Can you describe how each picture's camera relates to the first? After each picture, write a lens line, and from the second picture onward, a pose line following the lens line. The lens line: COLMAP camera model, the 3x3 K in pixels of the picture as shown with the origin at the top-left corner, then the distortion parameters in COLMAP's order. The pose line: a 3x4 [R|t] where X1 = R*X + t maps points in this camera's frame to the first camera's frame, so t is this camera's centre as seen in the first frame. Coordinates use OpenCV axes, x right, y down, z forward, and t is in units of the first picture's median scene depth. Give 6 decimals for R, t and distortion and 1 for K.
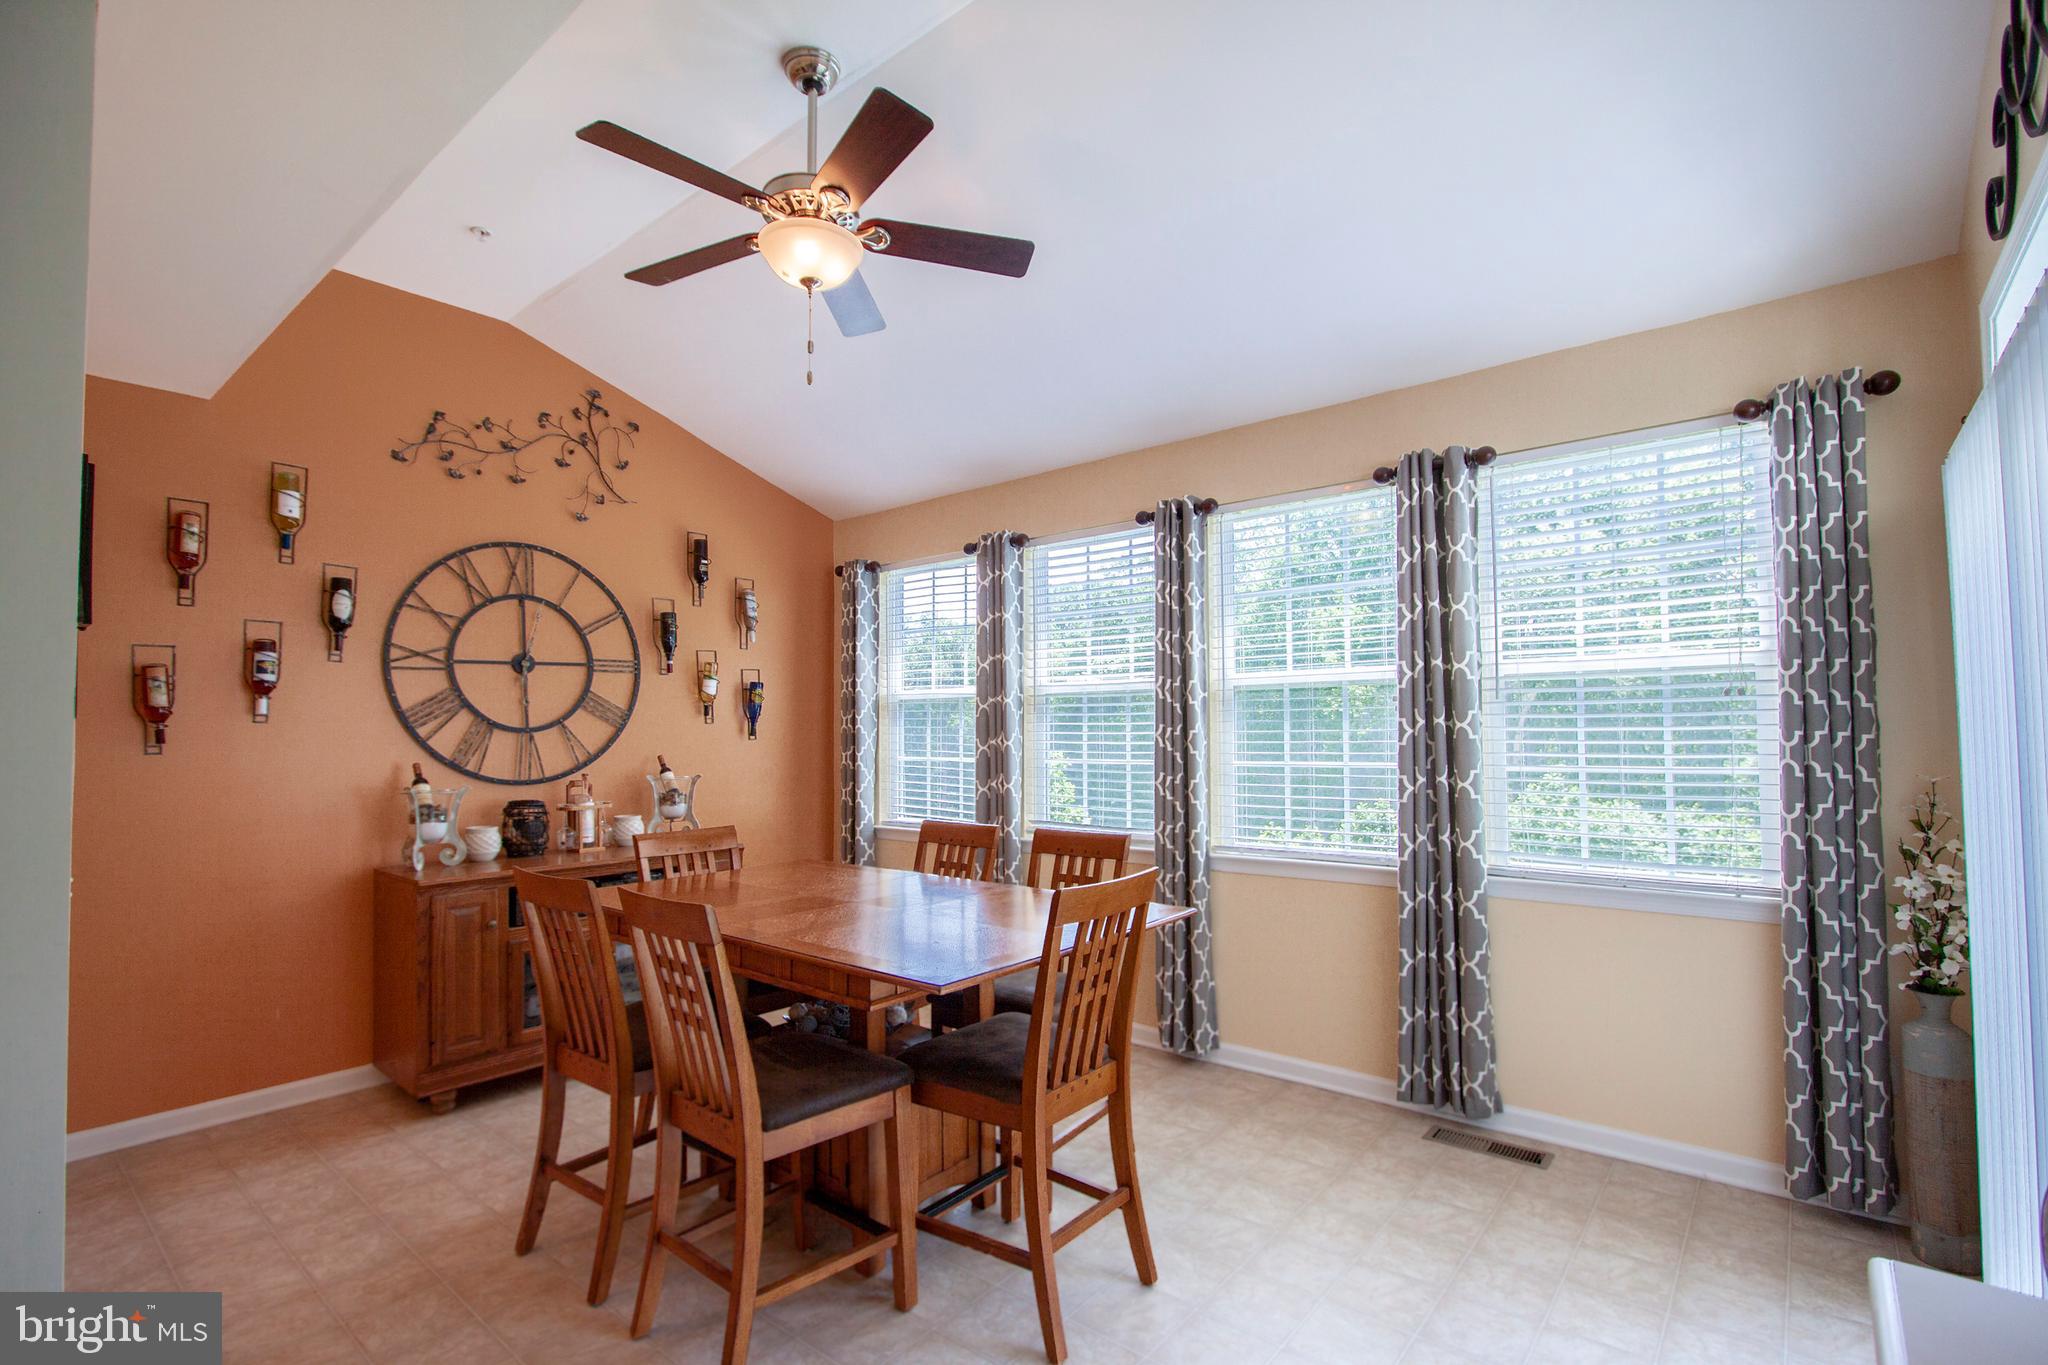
lens RADIAL K [[944.9, 0, 1034.0], [0, 944.9, 696.4], [0, 0, 1]] dist [-0.019617, 0.003181]
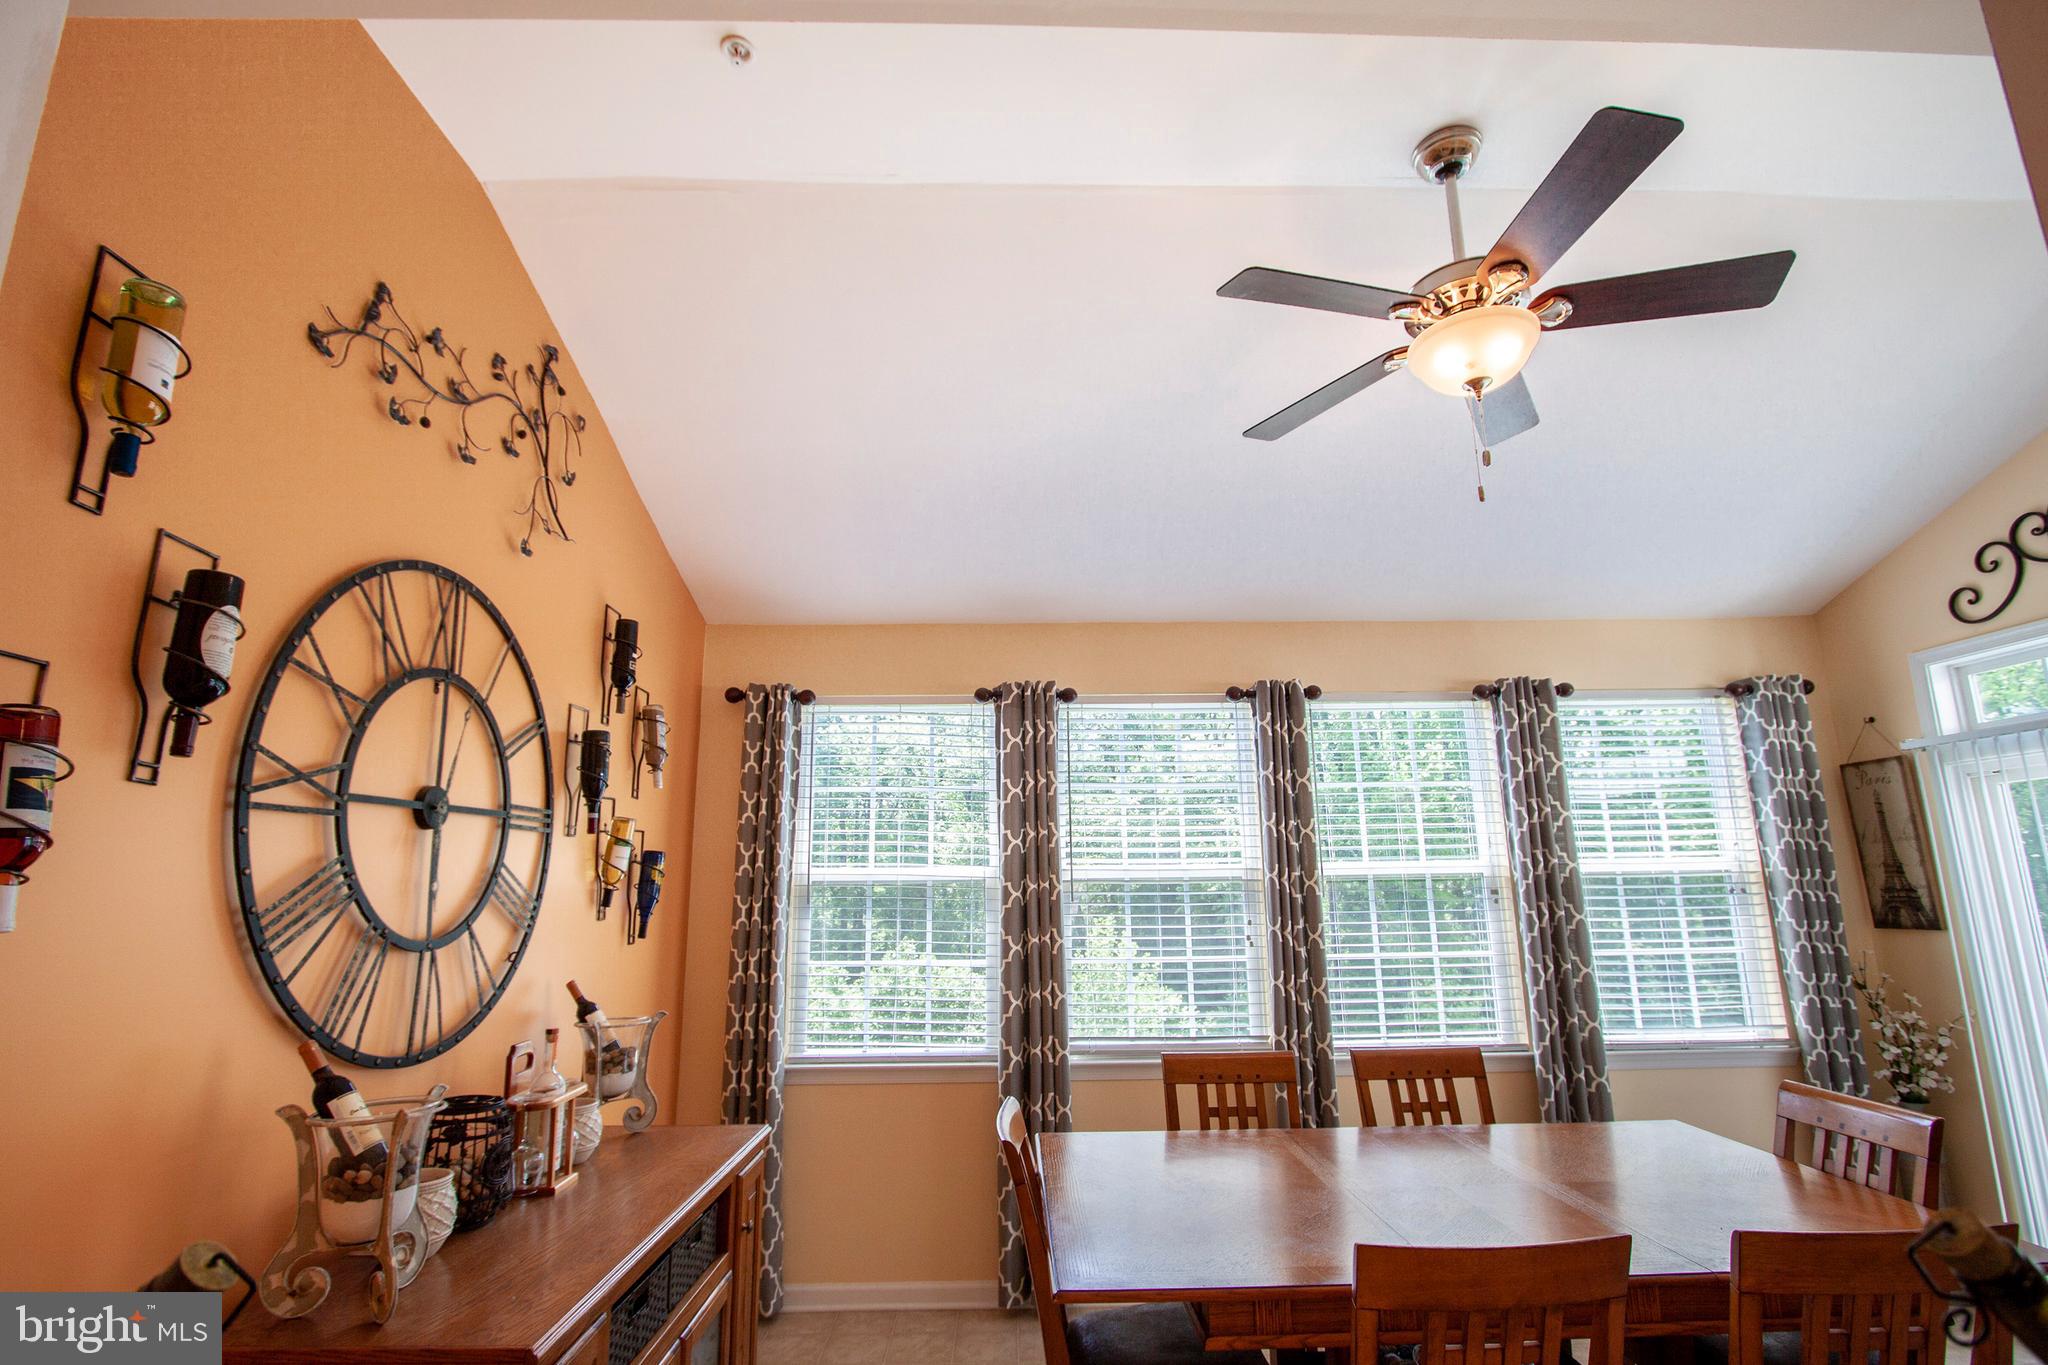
lens RADIAL K [[944.9, 0, 1031.3], [0, 944.9, 699.4], [0, 0, 1]] dist [-0.019617, 0.003181]
pose [[0.757154, 0.133013, 0.639550, -0.638639], [-0.020660, 0.983436, -0.180076, -0.008446], [-0.652909, 0.123132, 0.747361, 0.422724]]
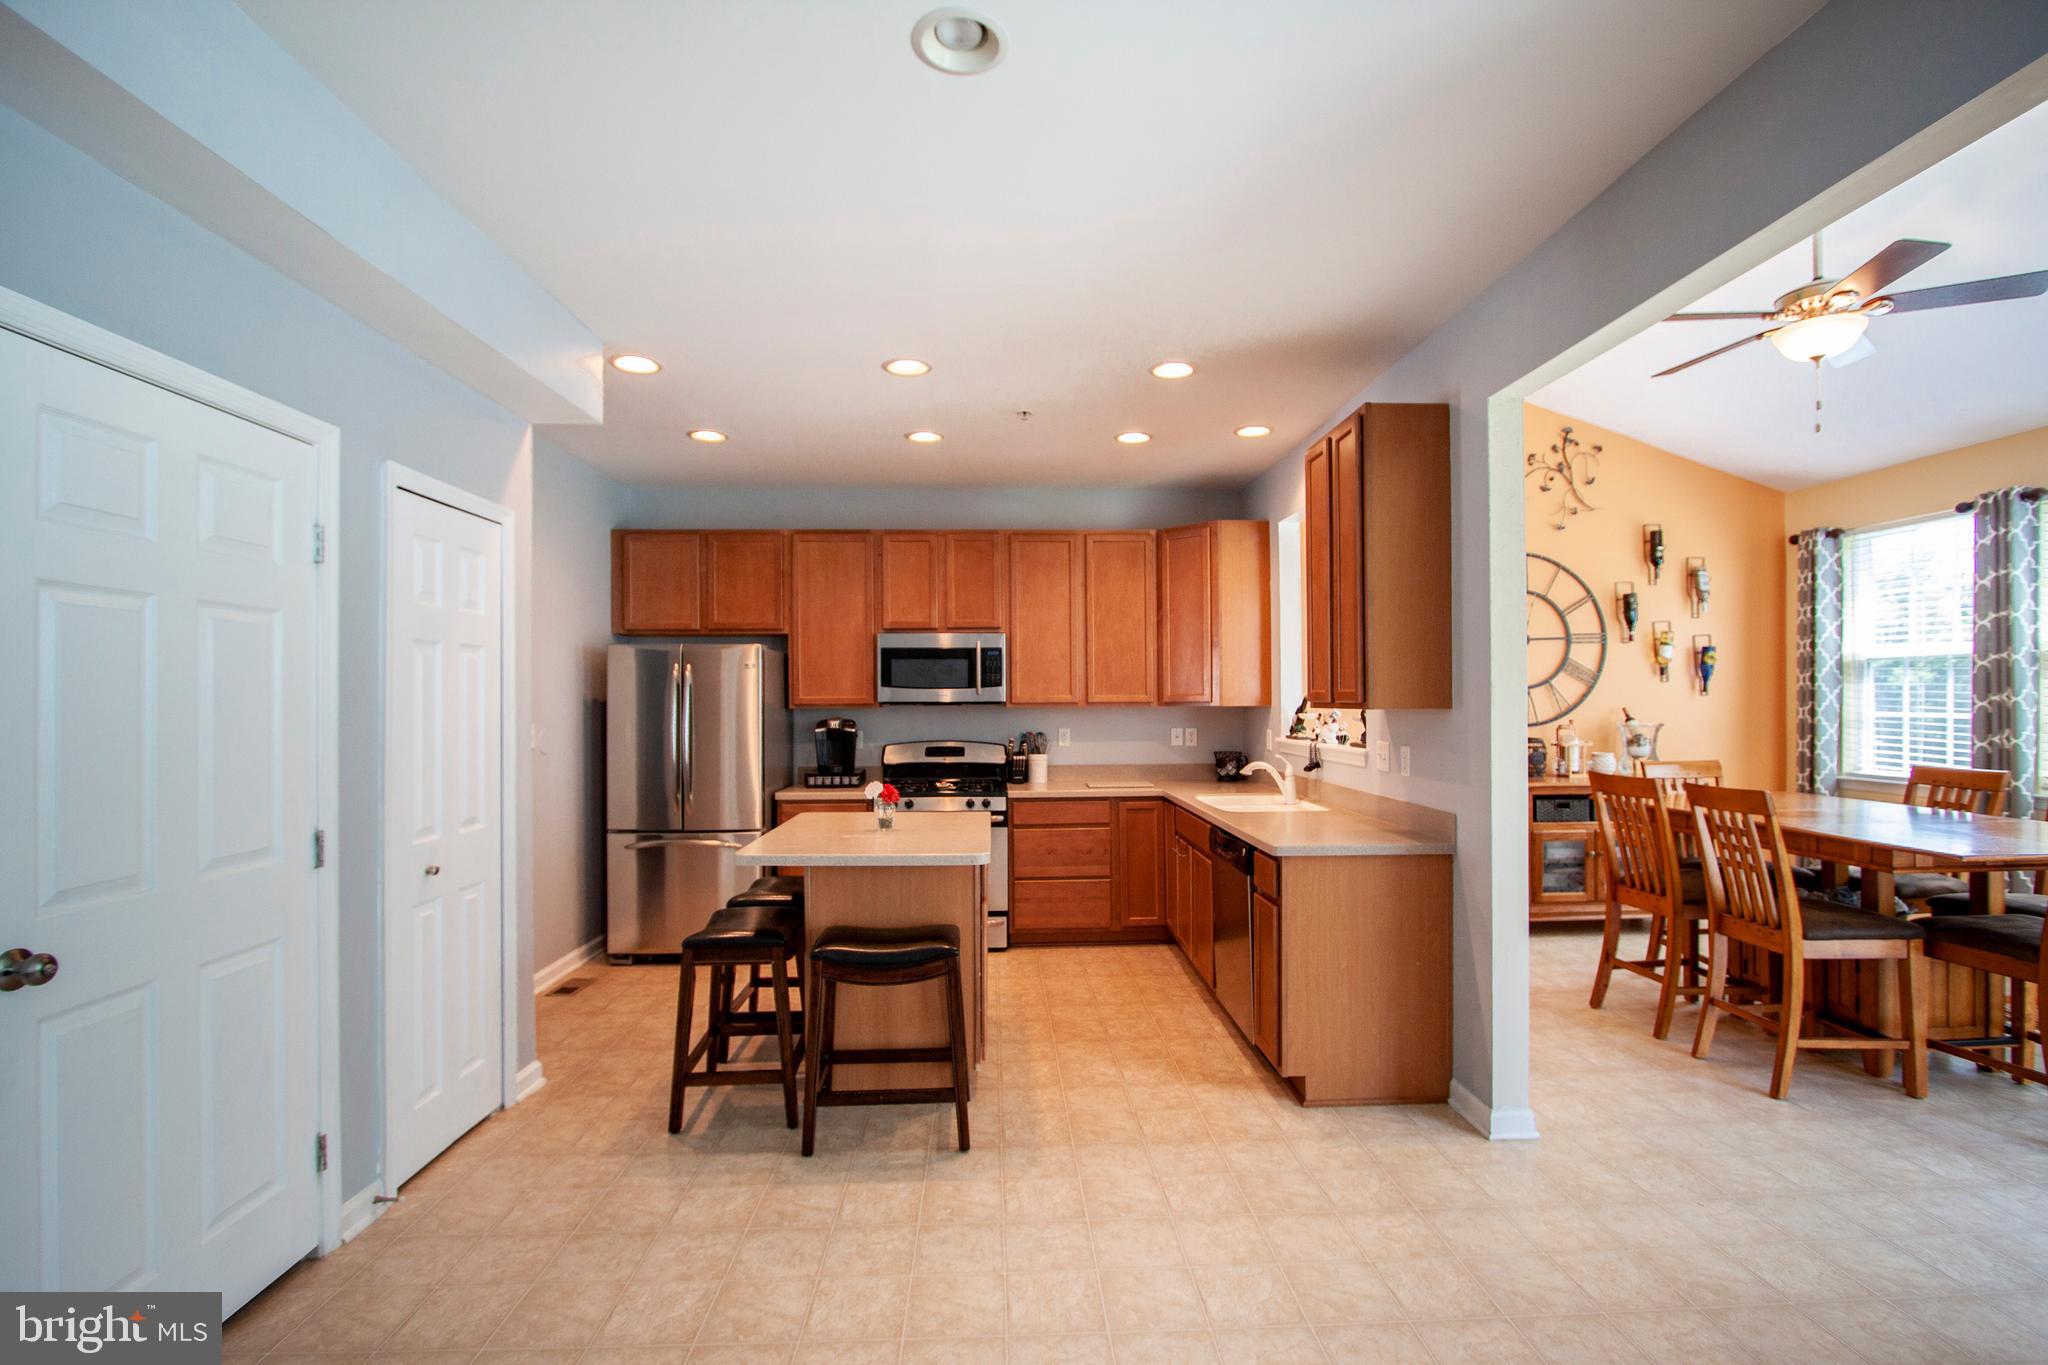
lens RADIAL K [[944.9, 0, 1032.4], [0, 944.9, 699.6], [0, 0, 1]] dist [-0.019617, 0.003181]
pose [[0.672611, 0.005399, -0.739977, -0.001214], [0.028190, 0.999061, 0.032912, -0.012946], [0.739459, -0.042997, 0.671827, -0.481211]]
